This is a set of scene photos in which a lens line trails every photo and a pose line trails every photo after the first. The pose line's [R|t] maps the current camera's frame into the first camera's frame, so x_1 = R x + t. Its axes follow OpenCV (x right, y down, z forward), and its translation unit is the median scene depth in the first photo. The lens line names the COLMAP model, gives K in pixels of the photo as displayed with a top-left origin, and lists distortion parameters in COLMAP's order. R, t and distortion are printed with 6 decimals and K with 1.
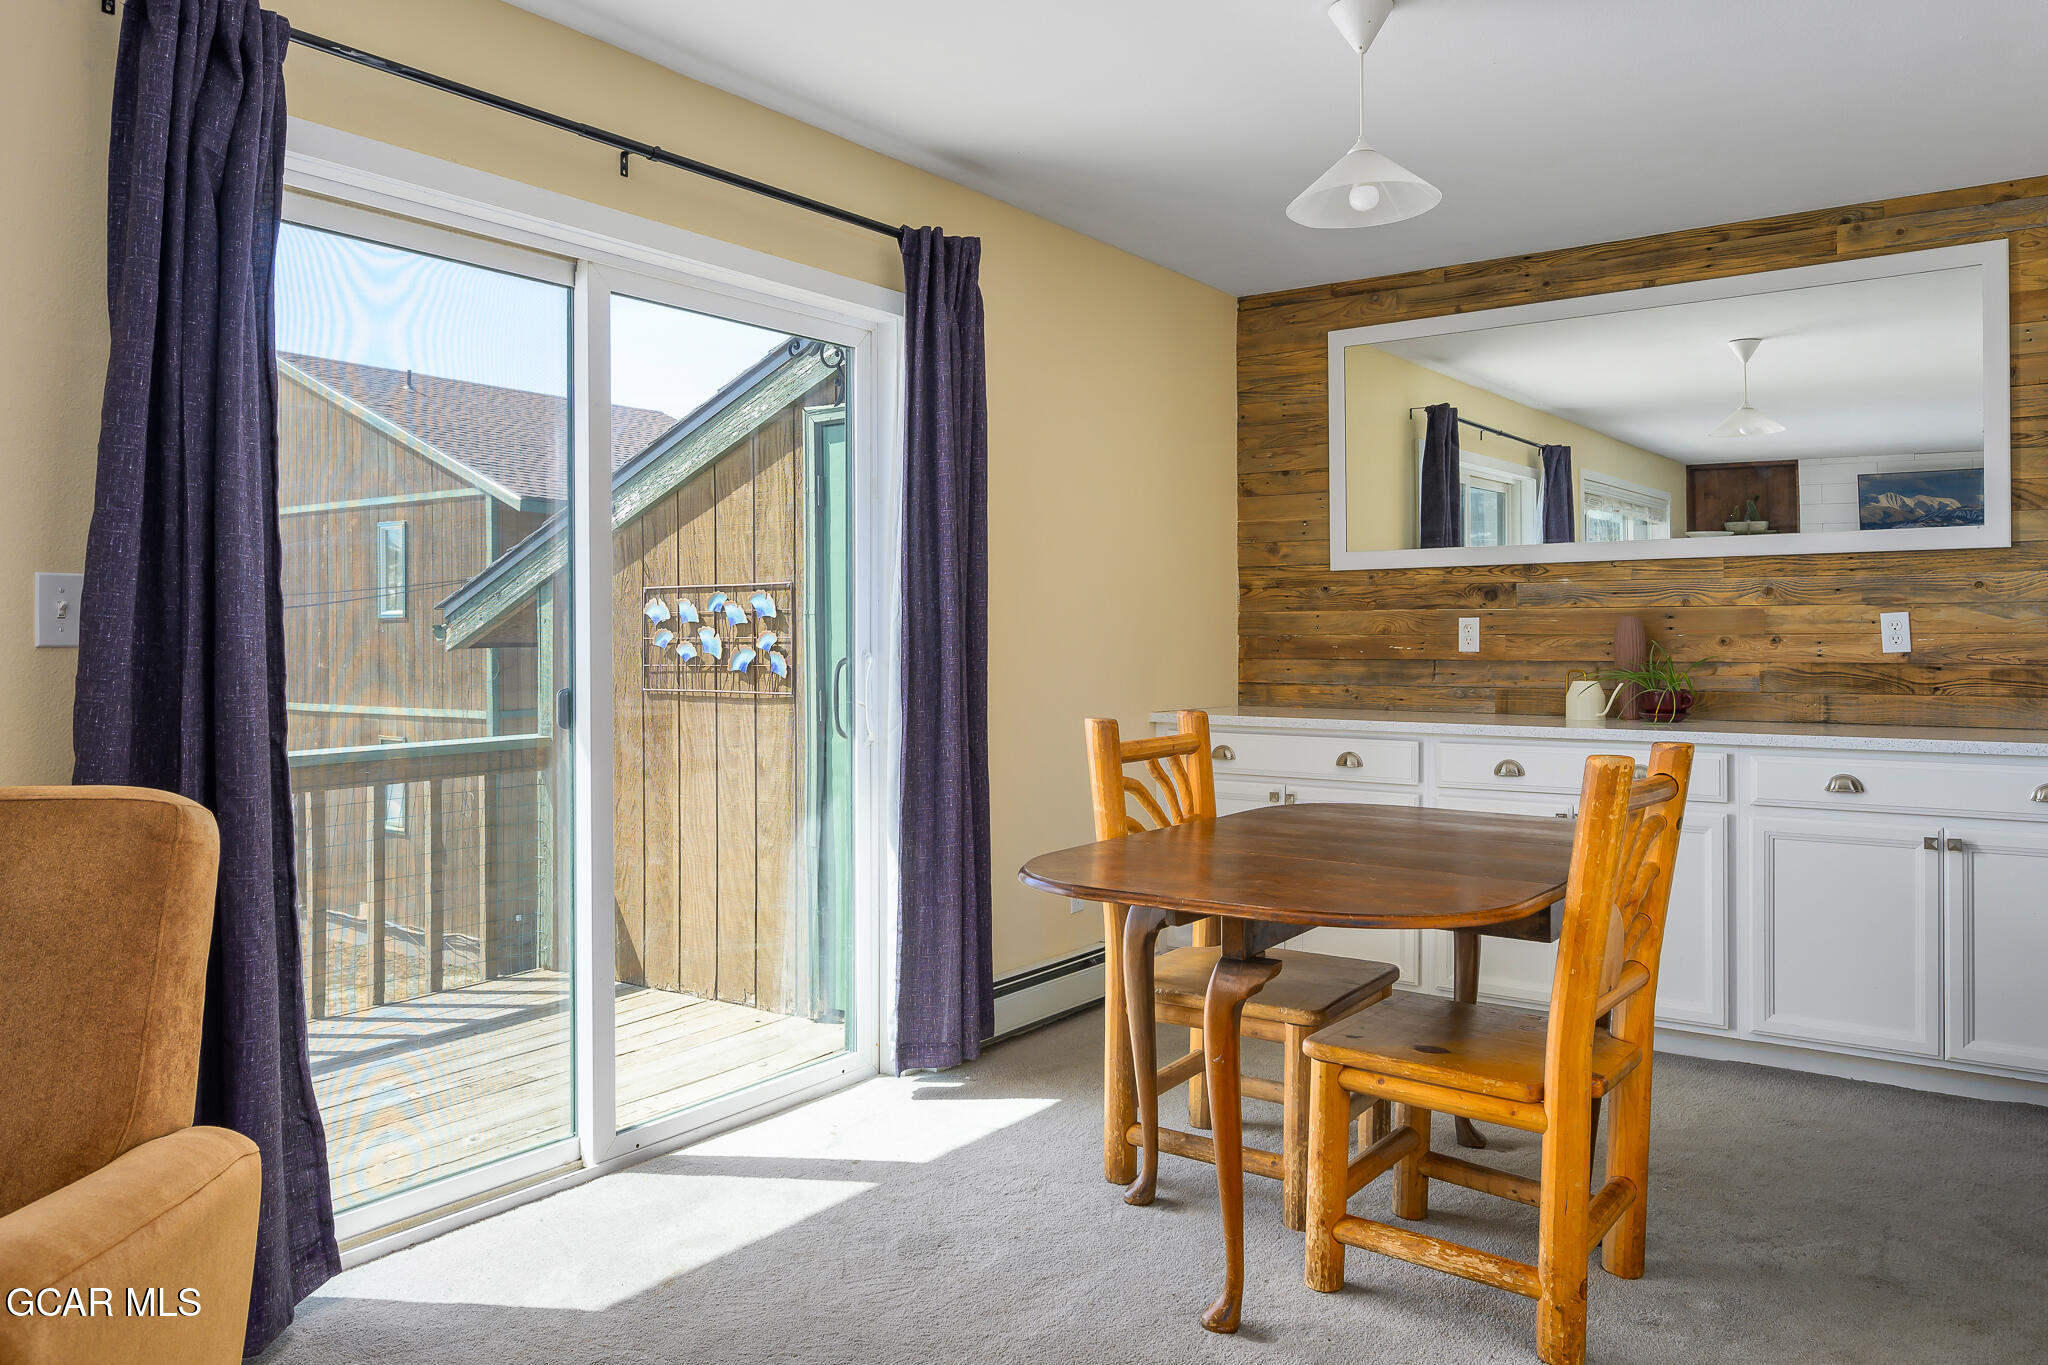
lens RADIAL K [[1455.0, 0, 1048.6], [0, 1455.0, 647.6], [0, 0, 1]] dist [-0.007745, 0.004720]
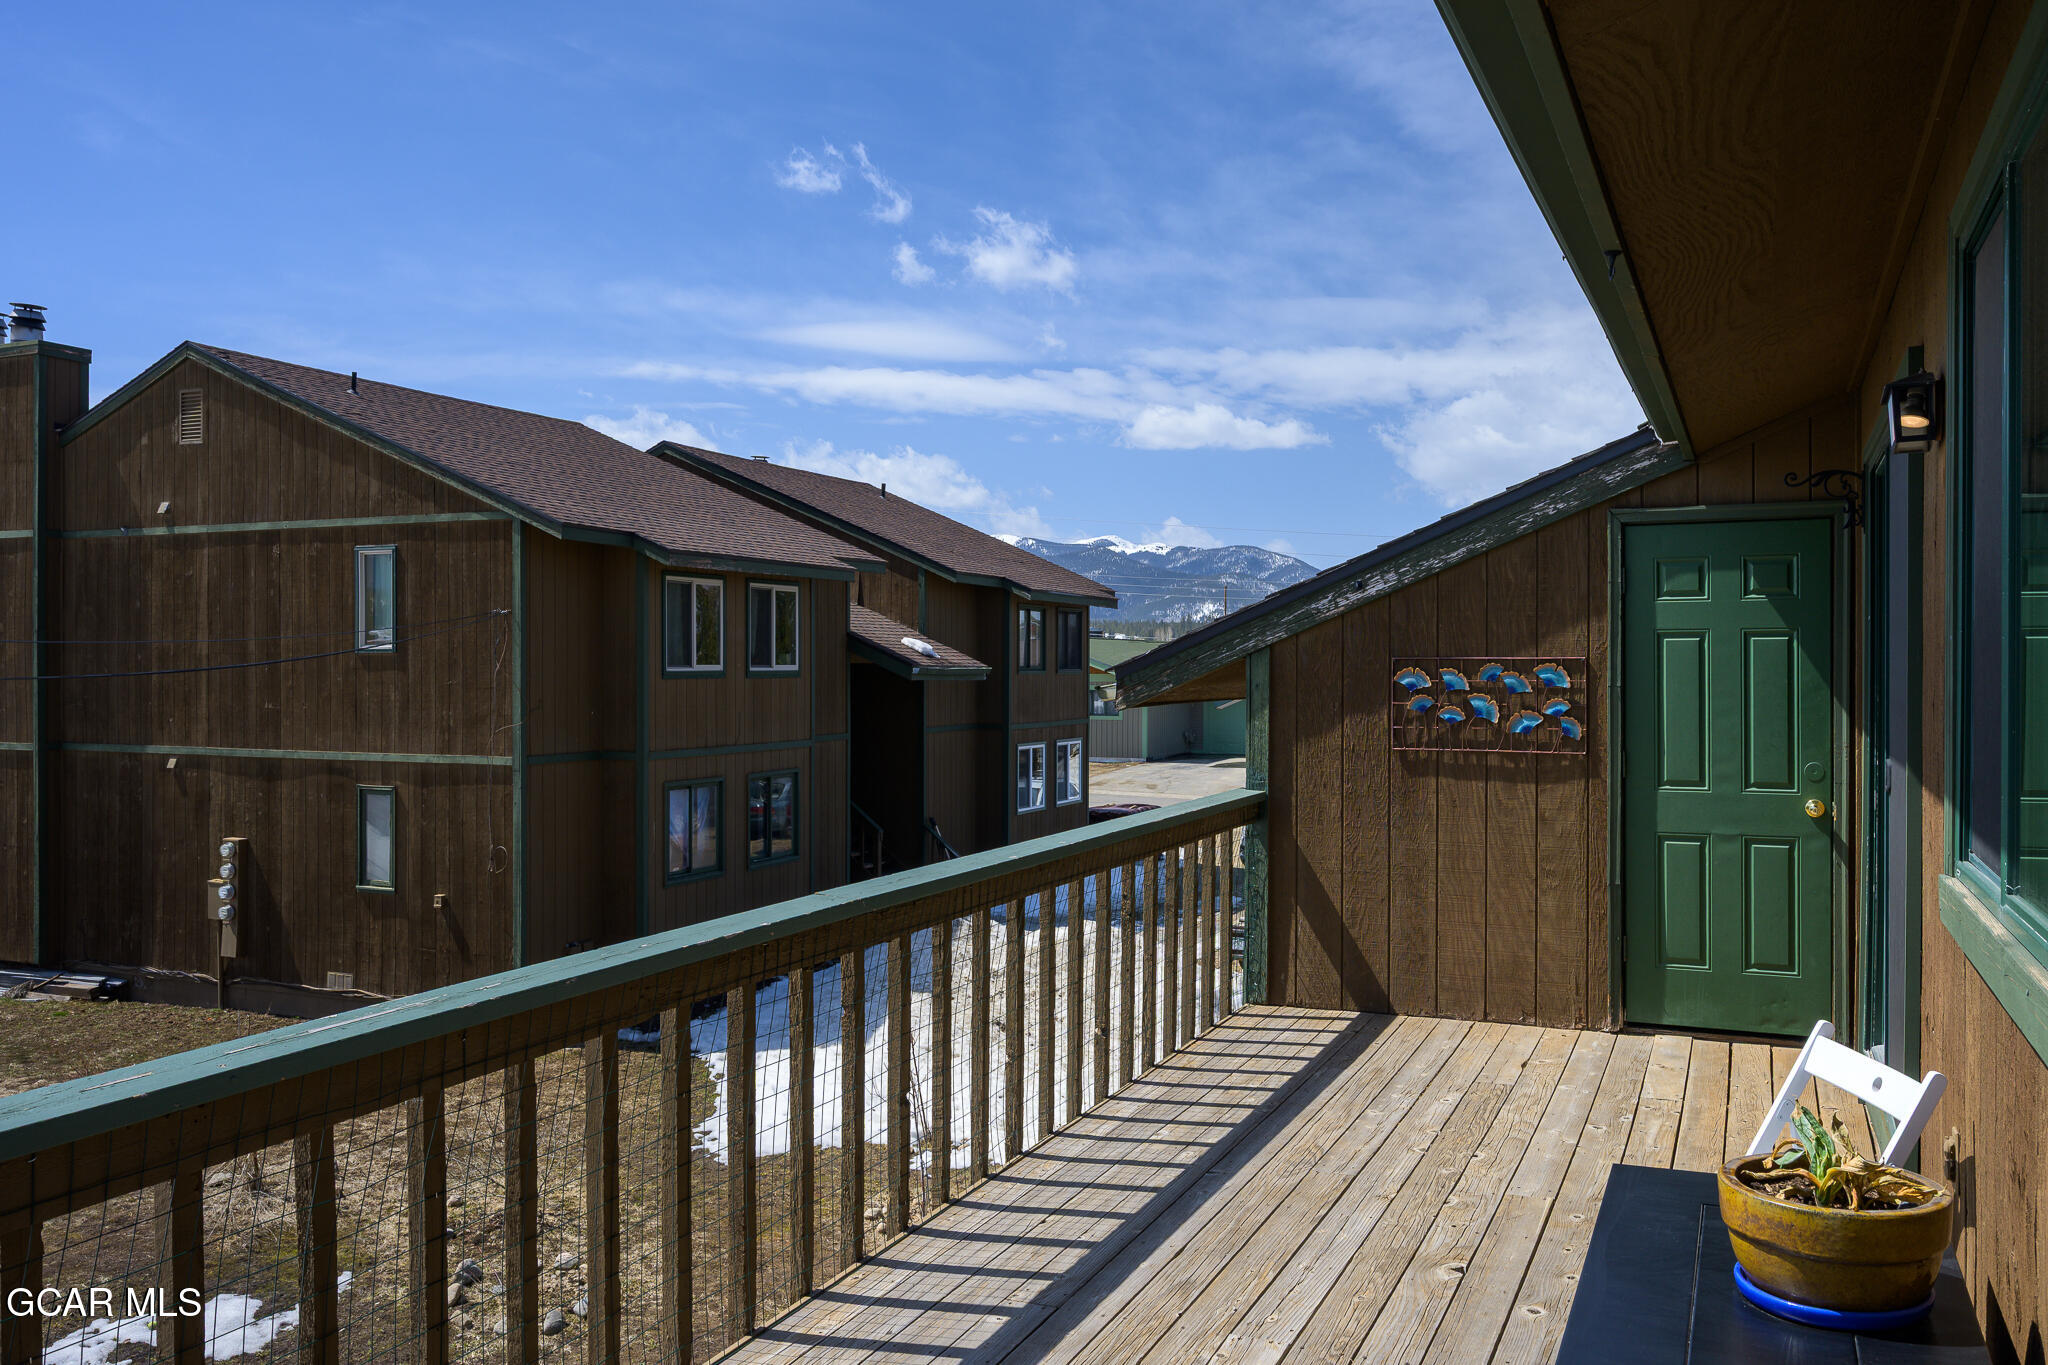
lens RADIAL K [[1599.3, 0, 1025.5], [0, 1599.3, 683.8], [0, 0, 1]] dist [0.006789, 0.000811]
pose [[0.980852, 0.004350, 0.194707, -1.027443], [-0.005249, 0.999978, 0.004103, -0.031999], [-0.194685, -0.005047, 0.980853, -0.198918]]
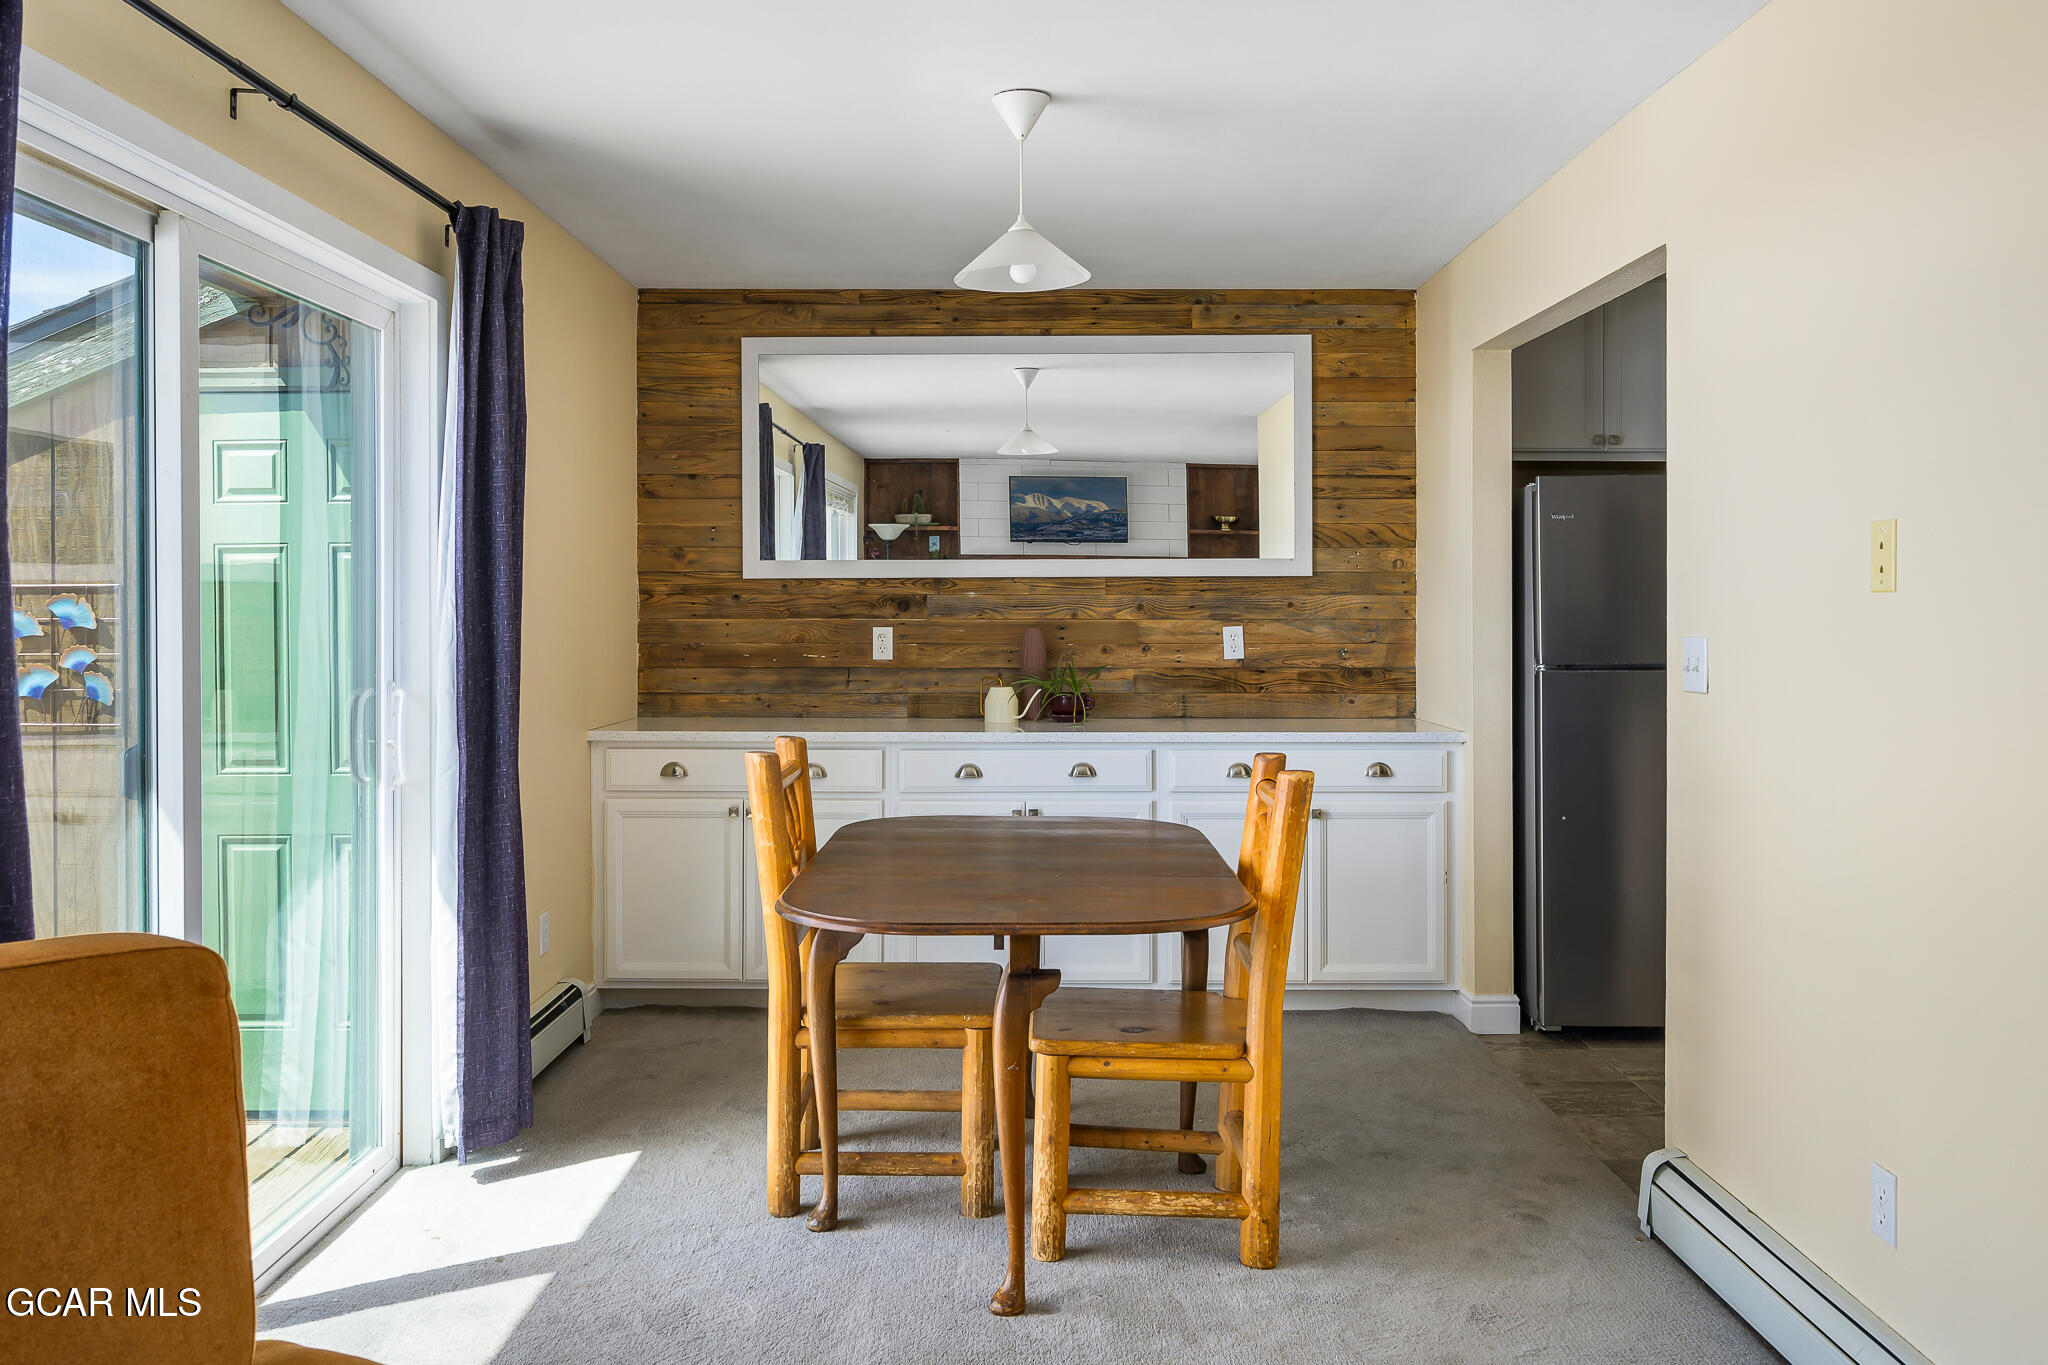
lens RADIAL K [[1562.2, 0, 1048.2], [0, 1562.2, 621.7], [0, 0, 1]] dist [-0.004911, 0.000290]
pose [[0.814321, -0.002245, 0.580410, -0.307200], [0.000993, 0.999996, 0.002474, -0.031208], [-0.580413, -0.001438, 0.814321, 0.014531]]
